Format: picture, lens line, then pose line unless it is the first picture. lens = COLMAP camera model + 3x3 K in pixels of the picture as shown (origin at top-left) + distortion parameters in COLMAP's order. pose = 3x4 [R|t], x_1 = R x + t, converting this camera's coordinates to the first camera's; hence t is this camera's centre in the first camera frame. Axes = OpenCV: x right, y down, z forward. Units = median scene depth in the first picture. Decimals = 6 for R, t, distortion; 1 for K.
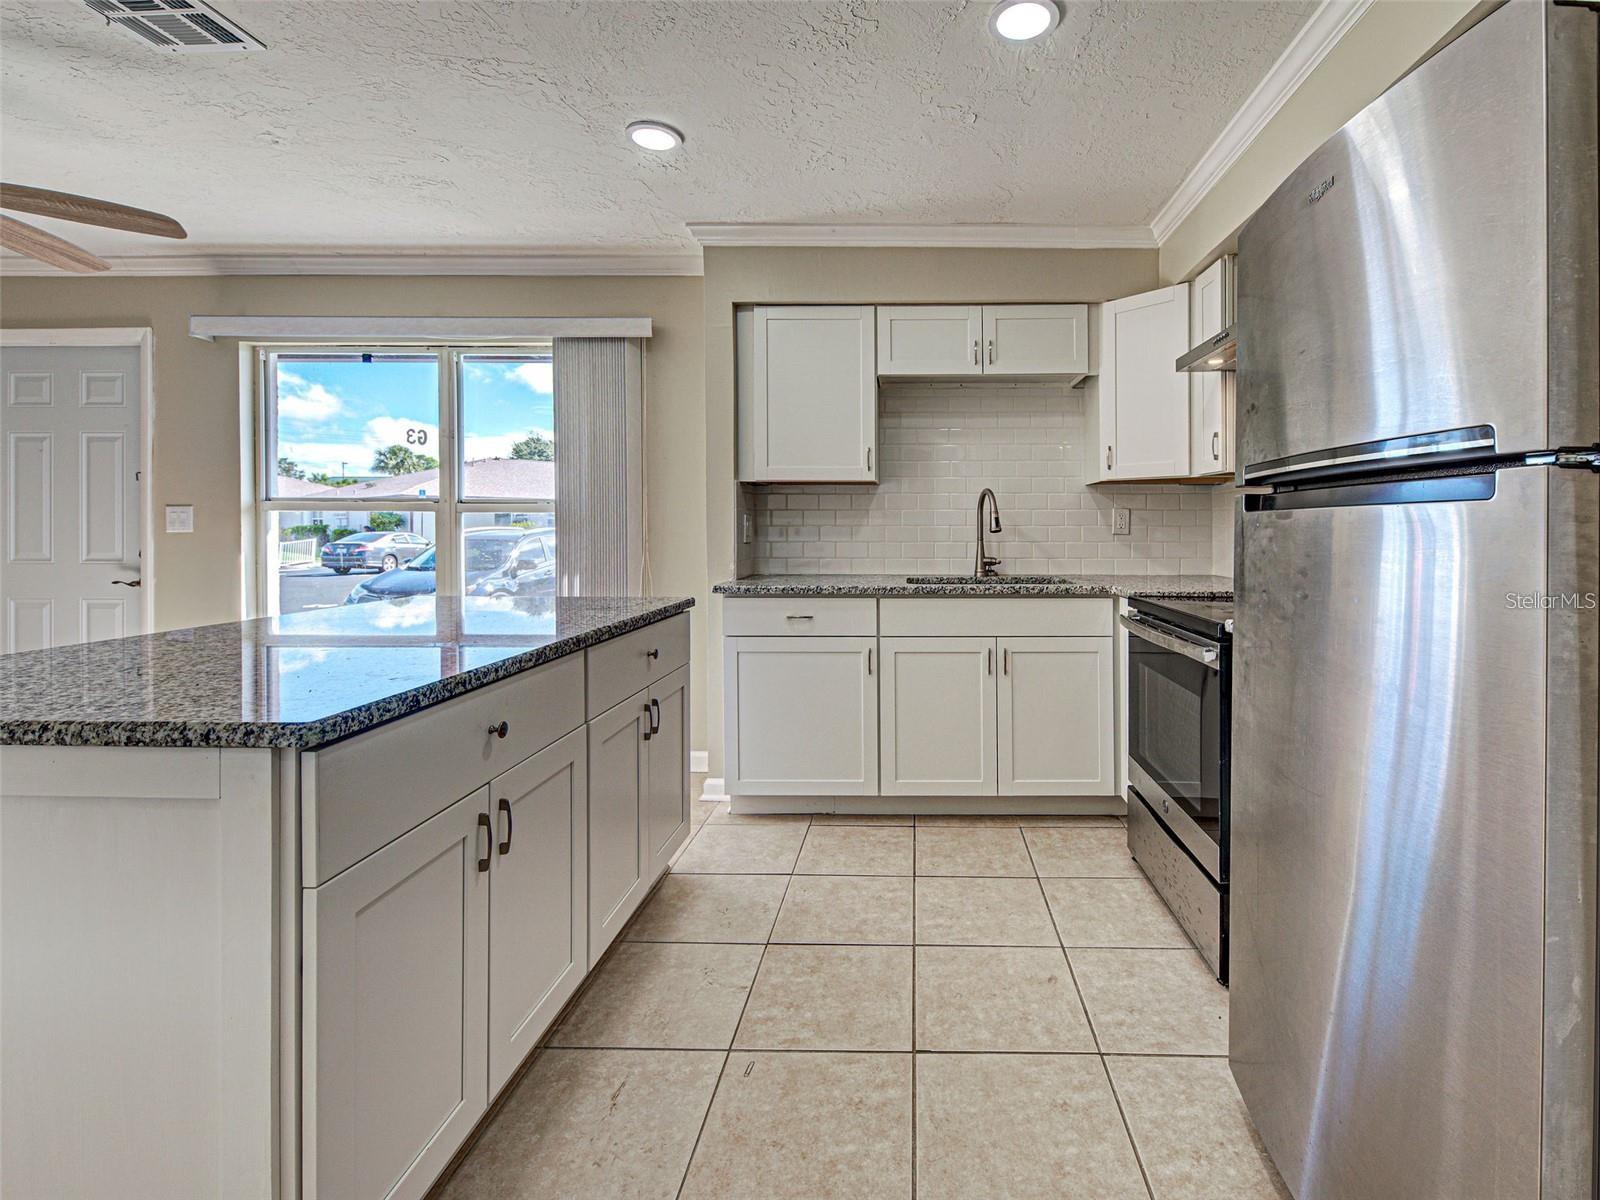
lens RADIAL K [[722.8, 0, 879.9], [0, 722.8, 527.6], [0, 0, 1]] dist [0.009028, -0.004148]
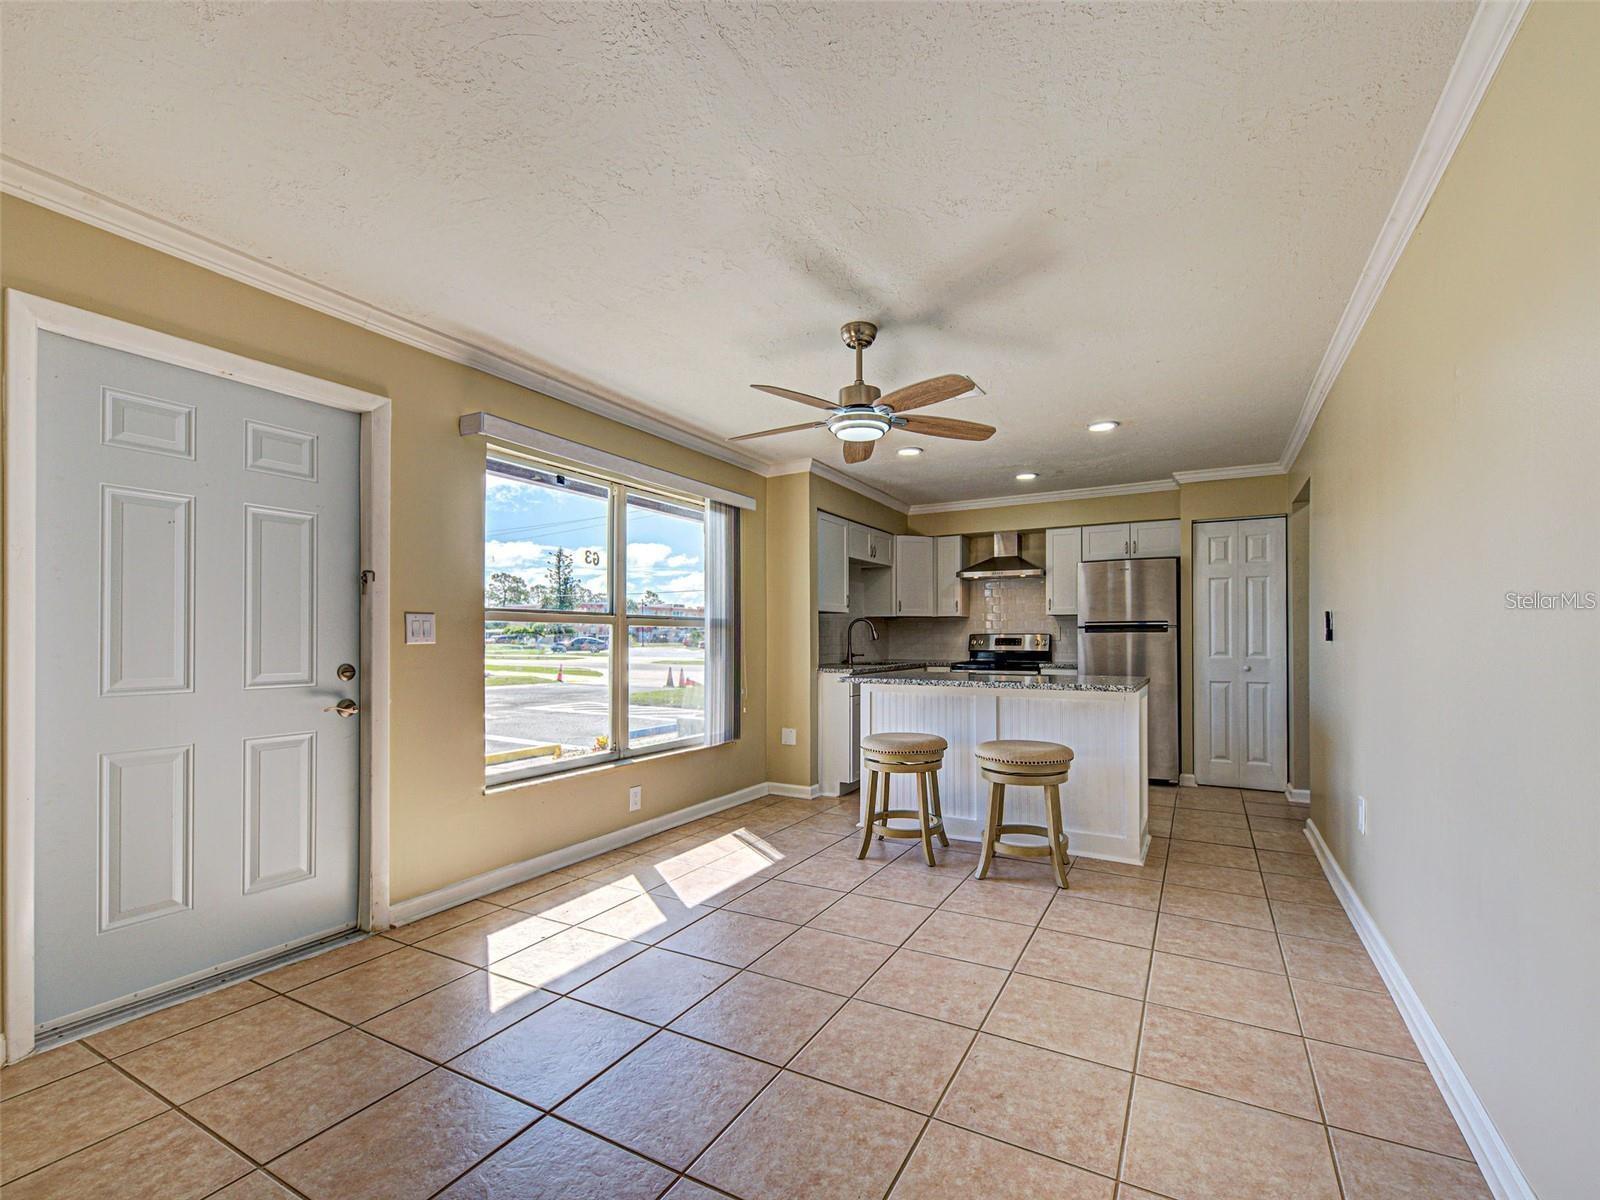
lens RADIAL K [[722.8, 0, 816.8], [0, 722.8, 631.6], [0, 0, 1]] dist [0.009028, -0.004148]
pose [[0.457253, 0.007282, 0.889307, -1.736506], [0.005597, 0.999923, -0.011066, 0.003722], [-0.889319, 0.010038, 0.457177, 0.213562]]
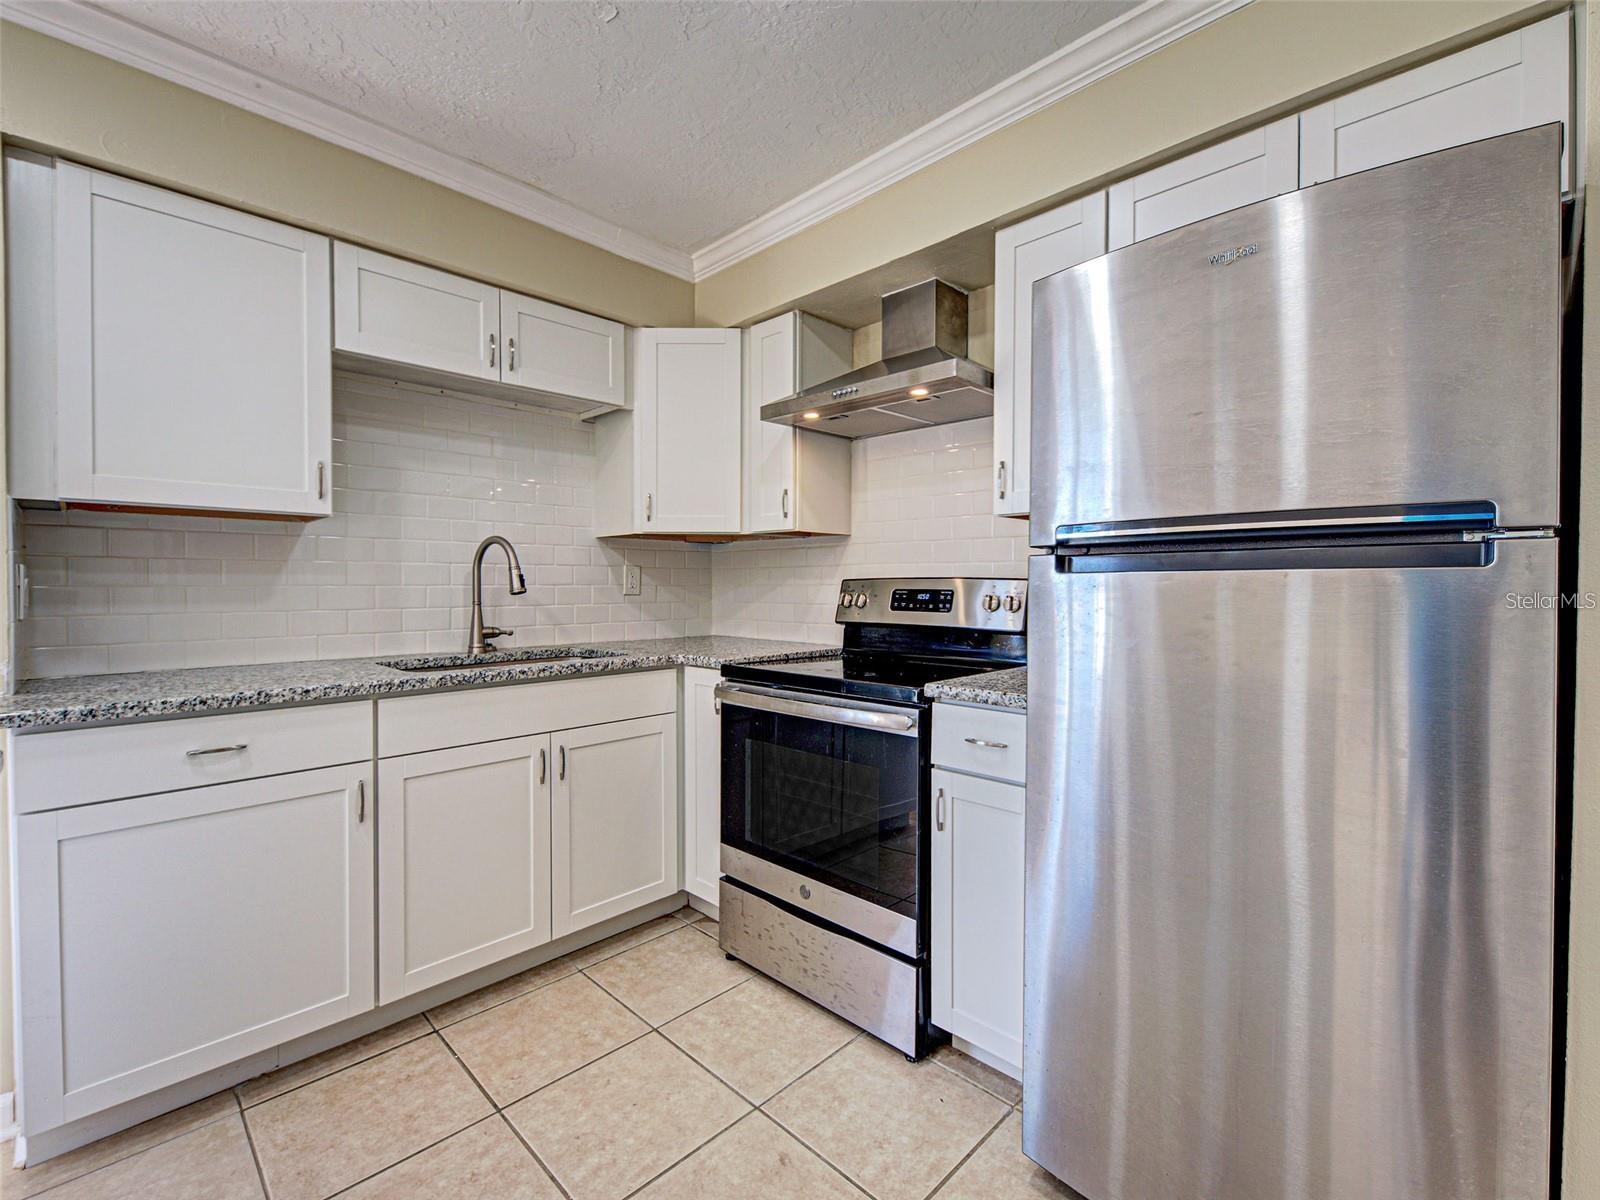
lens RADIAL K [[722.8, 0, 803.5], [0, 722.8, 591.3], [0, 0, 1]] dist [0.009028, -0.004148]
pose [[0.684422, -0.007860, 0.729044, -0.189847], [0.001453, 0.999955, 0.009417, -0.002993], [-0.729085, -0.005386, 0.684402, 0.262197]]
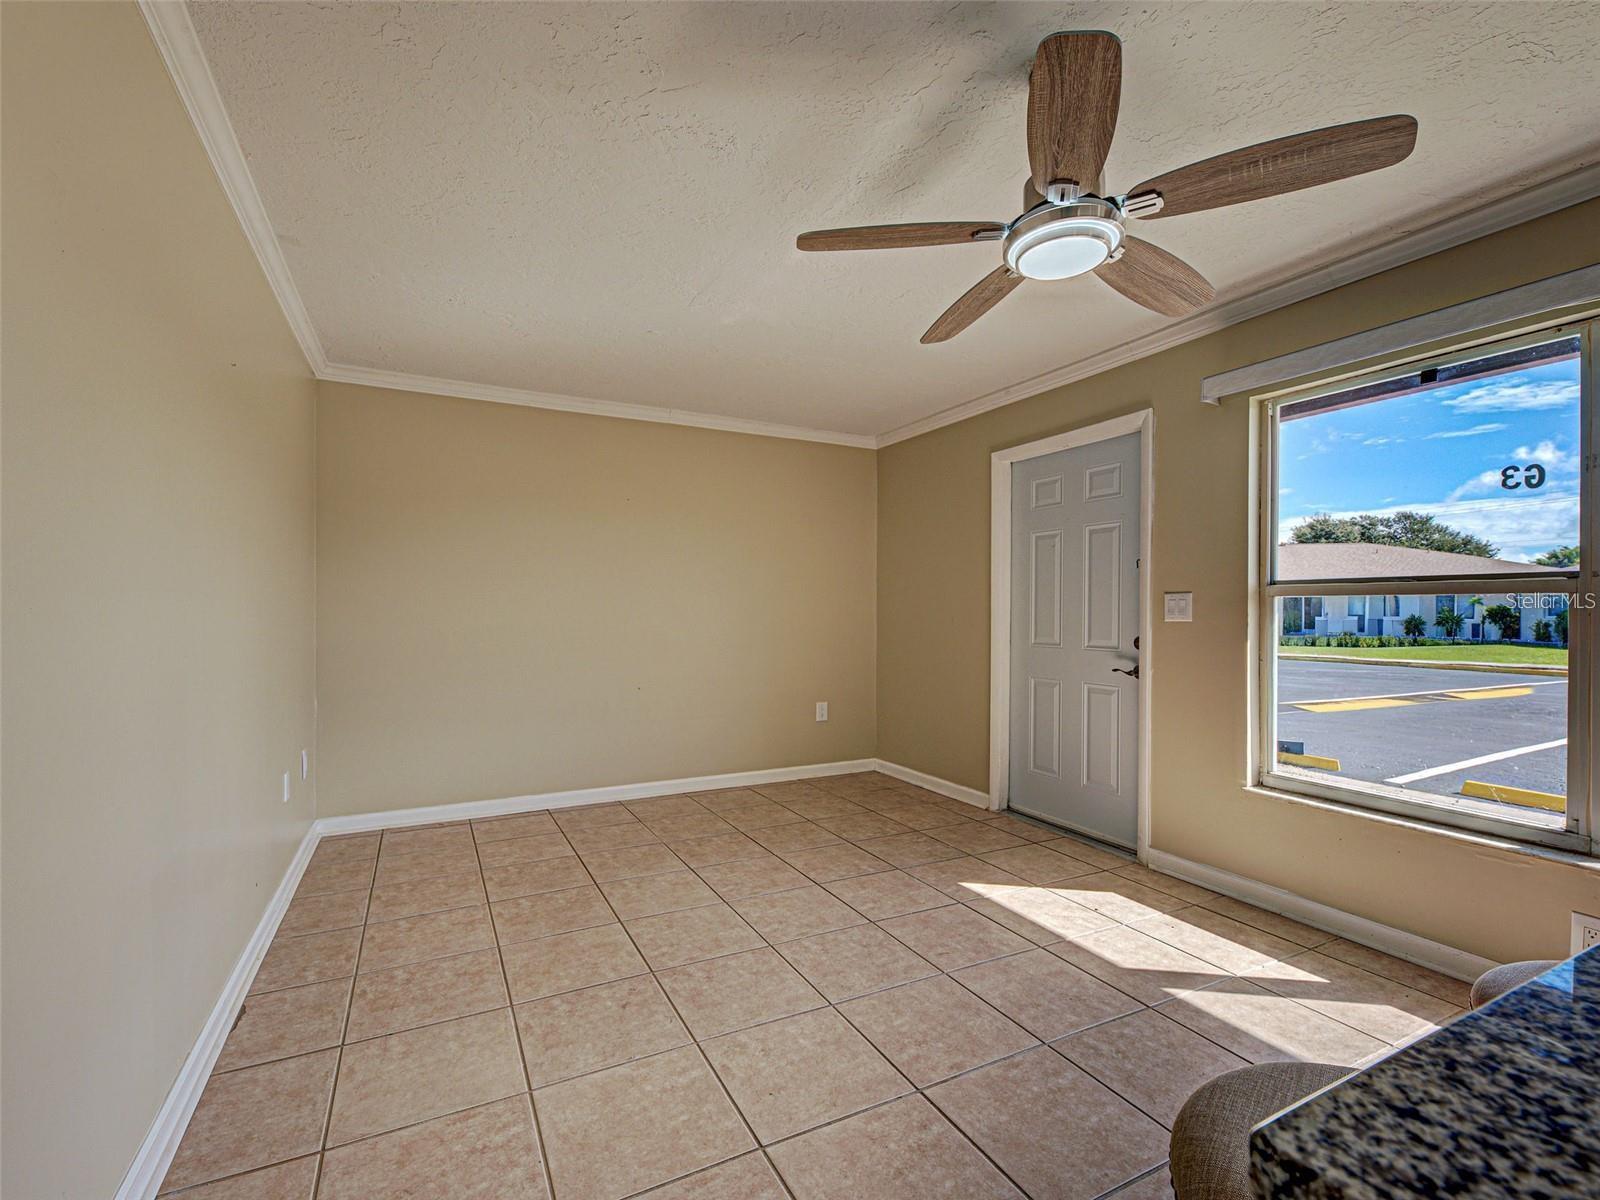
lens RADIAL K [[722.8, 0, 822.5], [0, 722.8, 605.9], [0, 0, 1]] dist [0.009028, -0.004148]
pose [[0.492192, -0.004793, -0.870473, -0.440967], [-0.007478, 0.999925, -0.009734, -0.001338], [0.870454, 0.011300, 0.492119, 0.174503]]
